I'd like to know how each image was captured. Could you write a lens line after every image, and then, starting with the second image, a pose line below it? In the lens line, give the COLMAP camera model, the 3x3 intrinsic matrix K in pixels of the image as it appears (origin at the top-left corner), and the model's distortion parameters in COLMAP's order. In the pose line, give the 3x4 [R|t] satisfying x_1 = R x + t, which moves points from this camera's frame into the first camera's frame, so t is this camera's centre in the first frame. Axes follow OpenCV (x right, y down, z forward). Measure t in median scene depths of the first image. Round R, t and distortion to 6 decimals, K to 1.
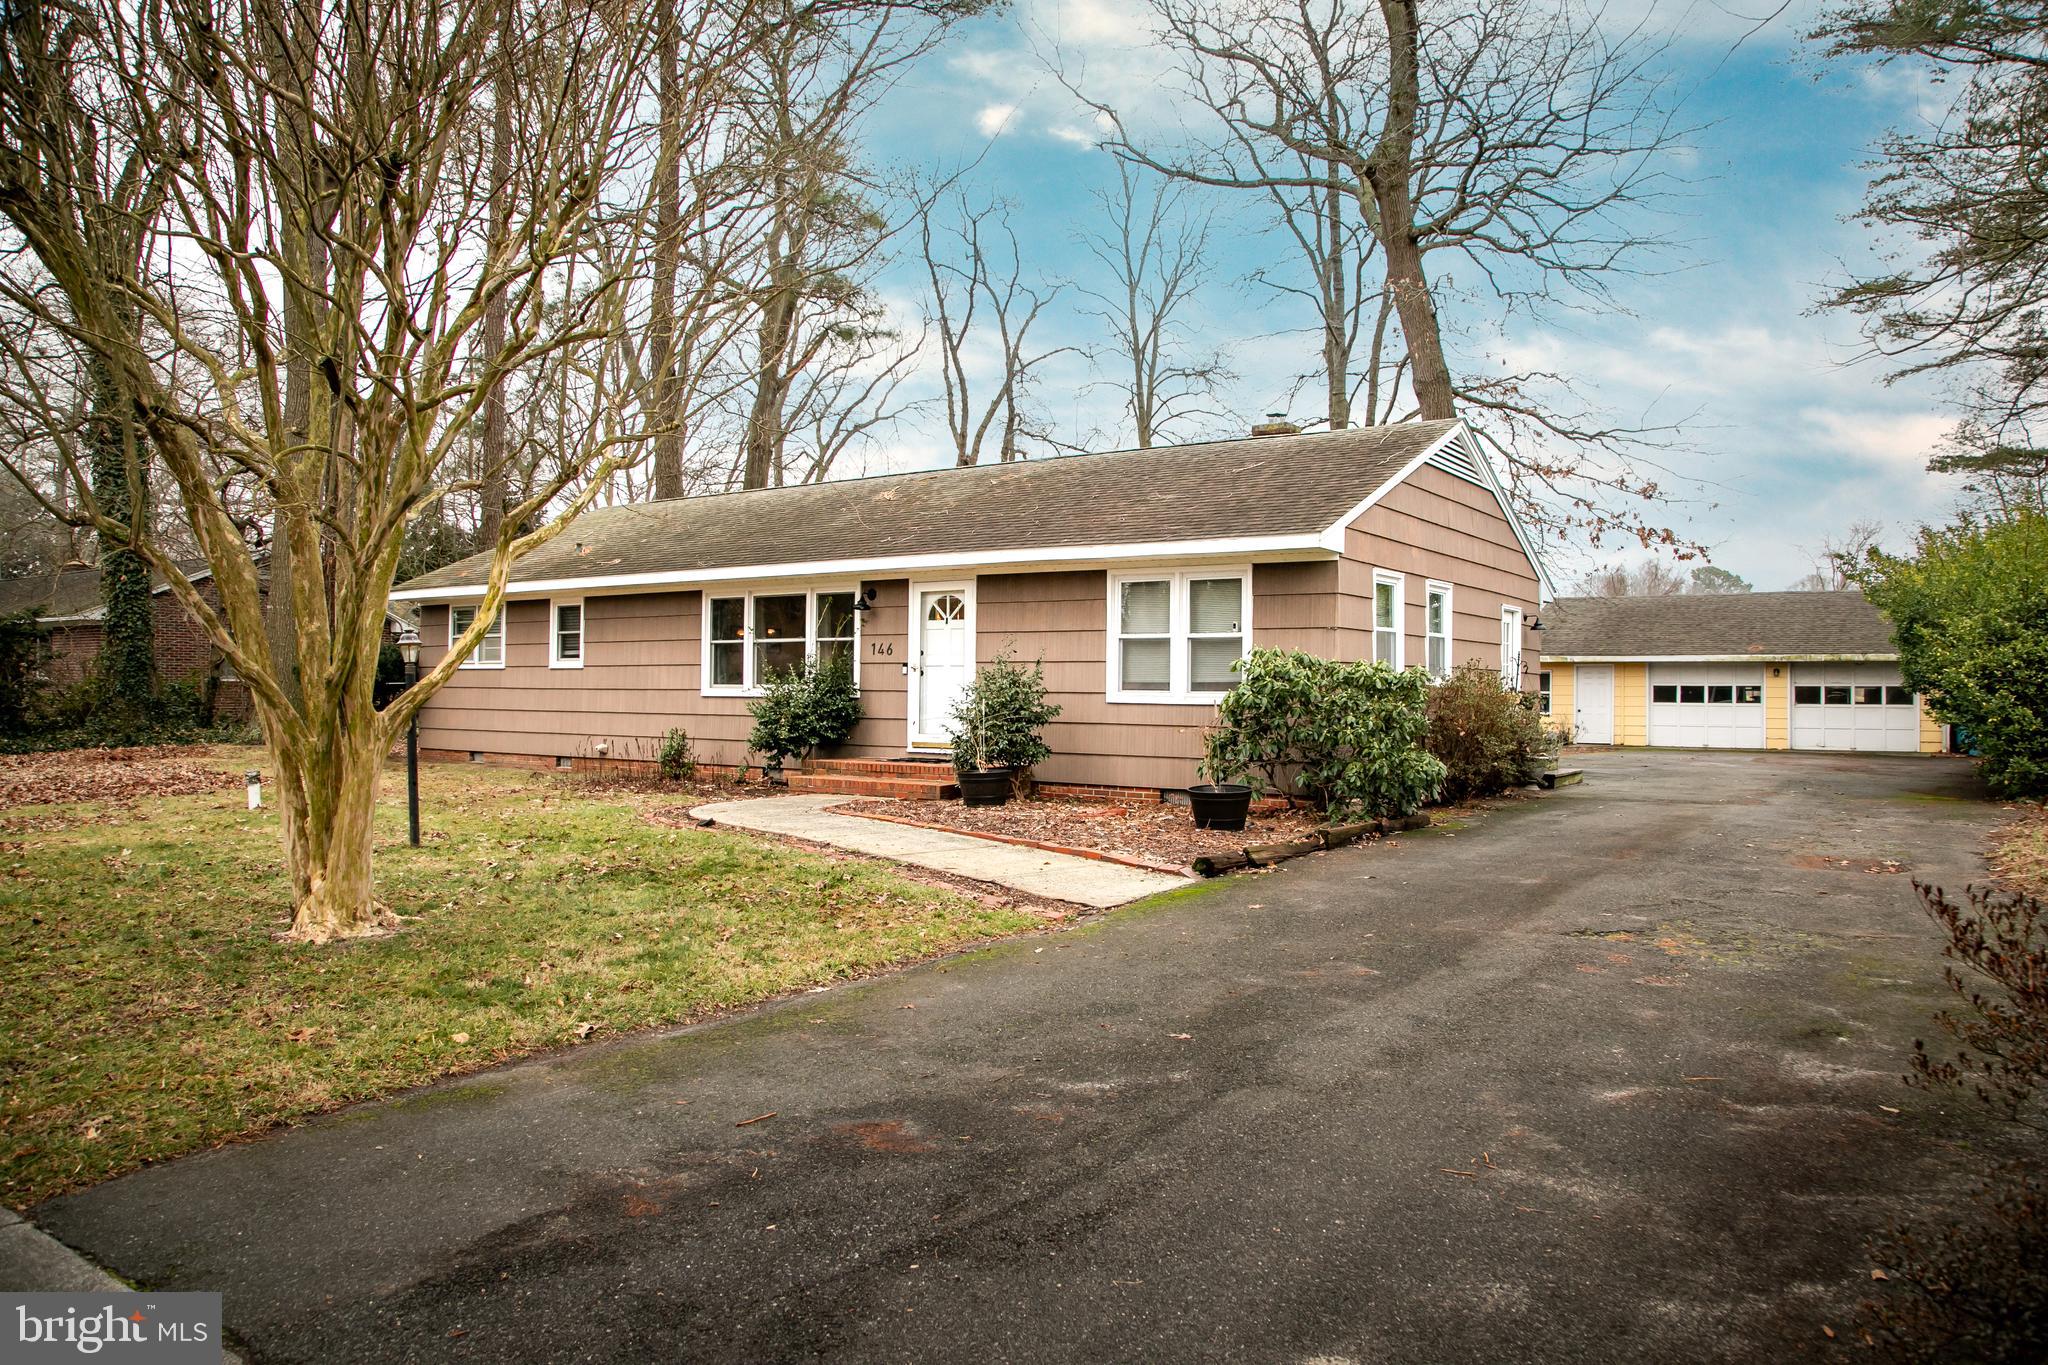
lens RADIAL K [[1335.6, 0, 1021.6], [0, 1335.6, 681.2], [0, 0, 1]] dist [0.058919, 0.001319]
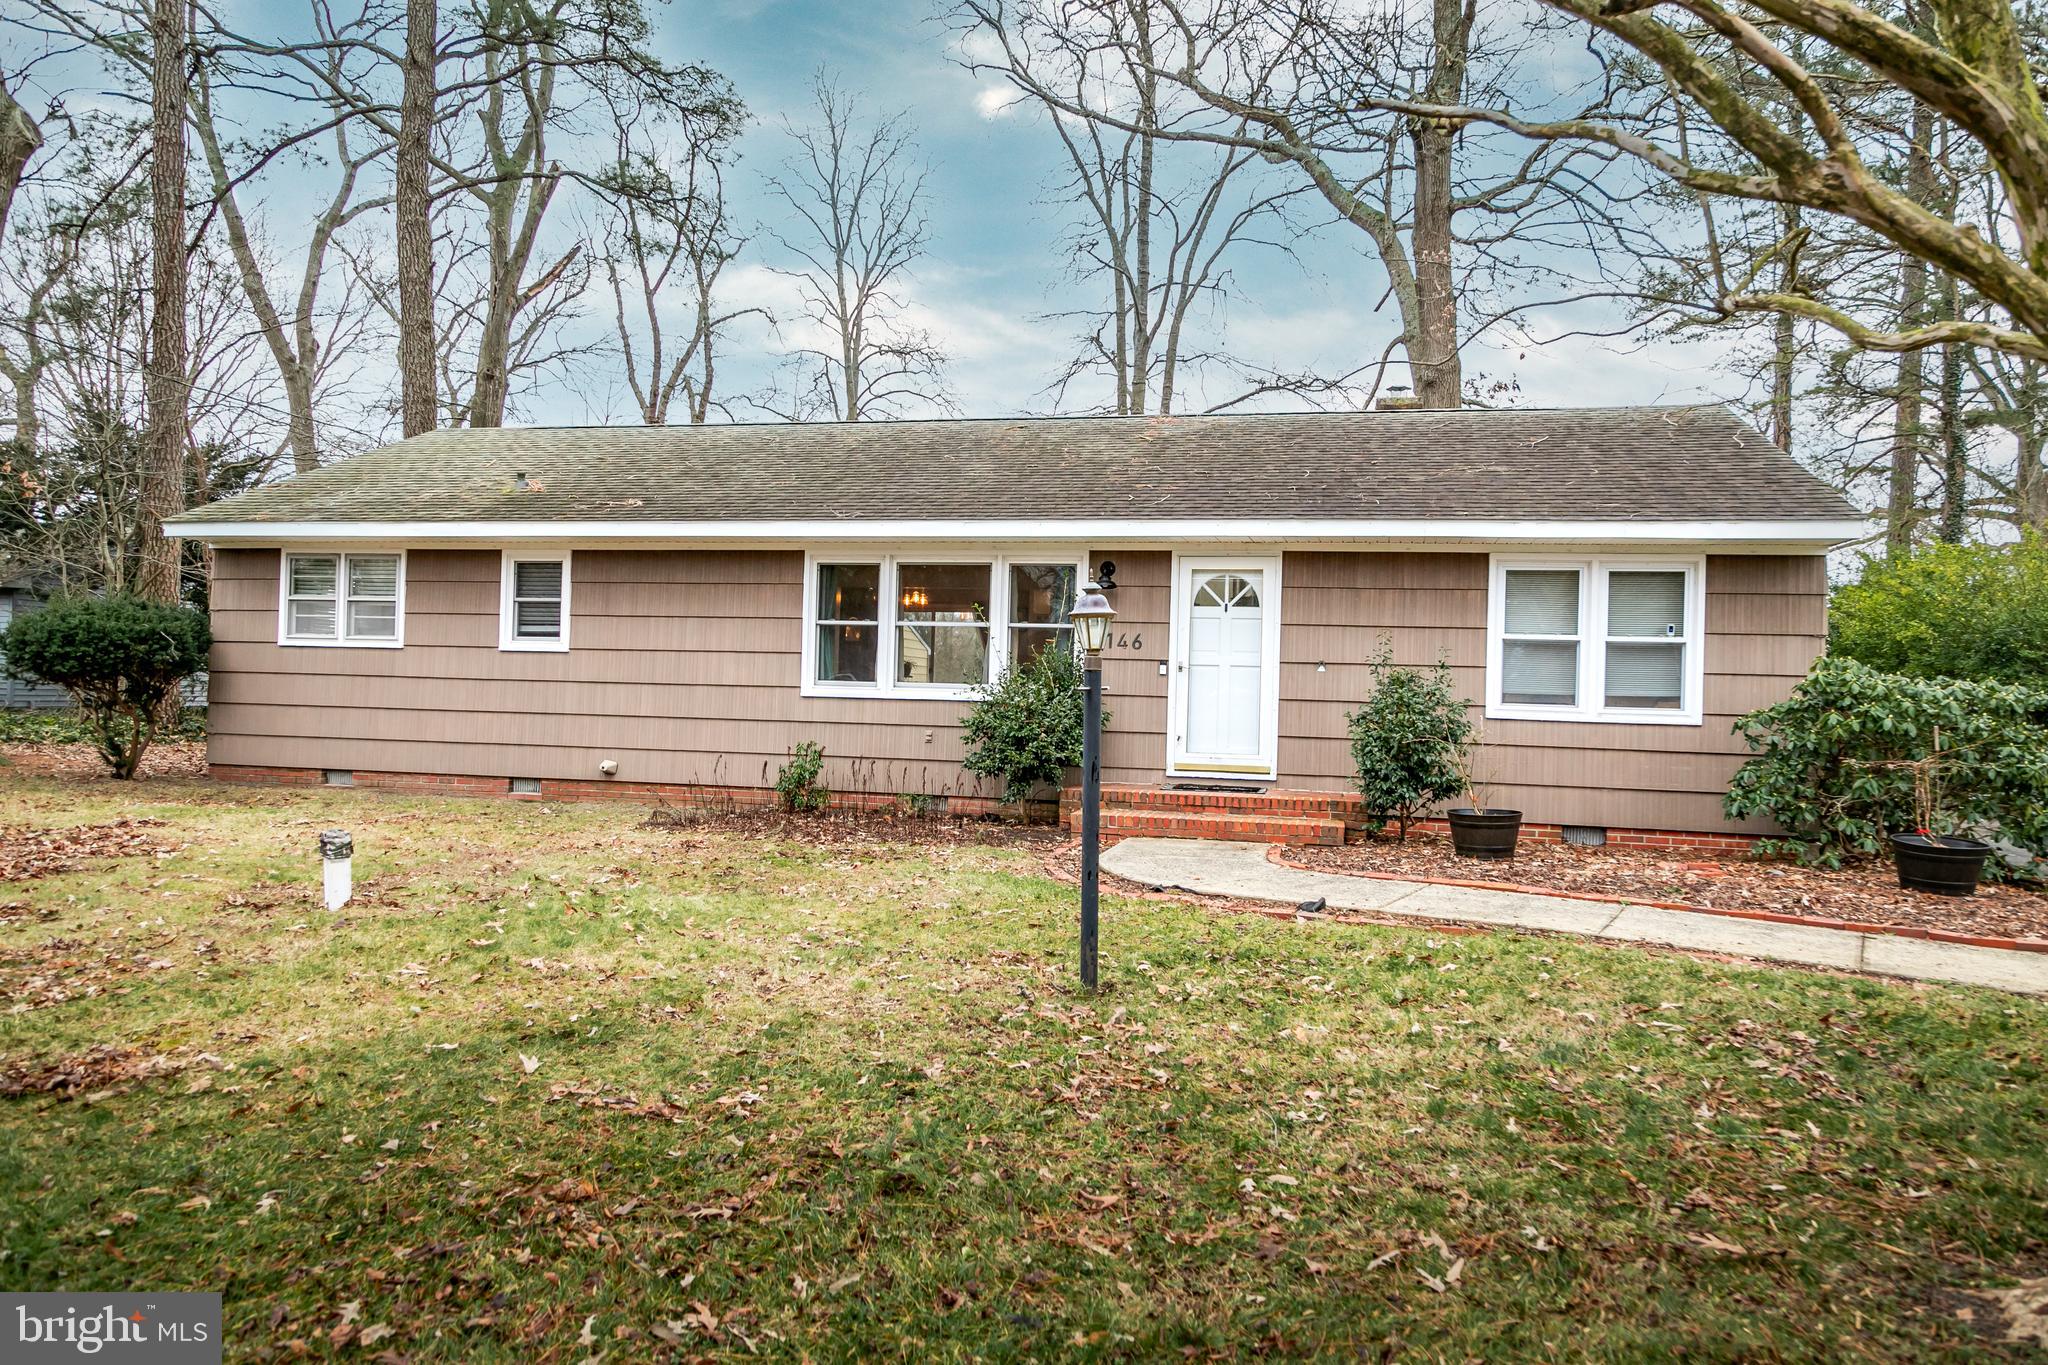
lens RADIAL K [[1335.6, 0, 1024.5], [0, 1335.6, 687.5], [0, 0, 1]] dist [0.058919, 0.001319]
pose [[0.926003, 0.022170, 0.376864, -0.428597], [-0.024191, 0.999707, 0.000631, 0.003070], [-0.376739, -0.009702, 0.926269, 0.304426]]
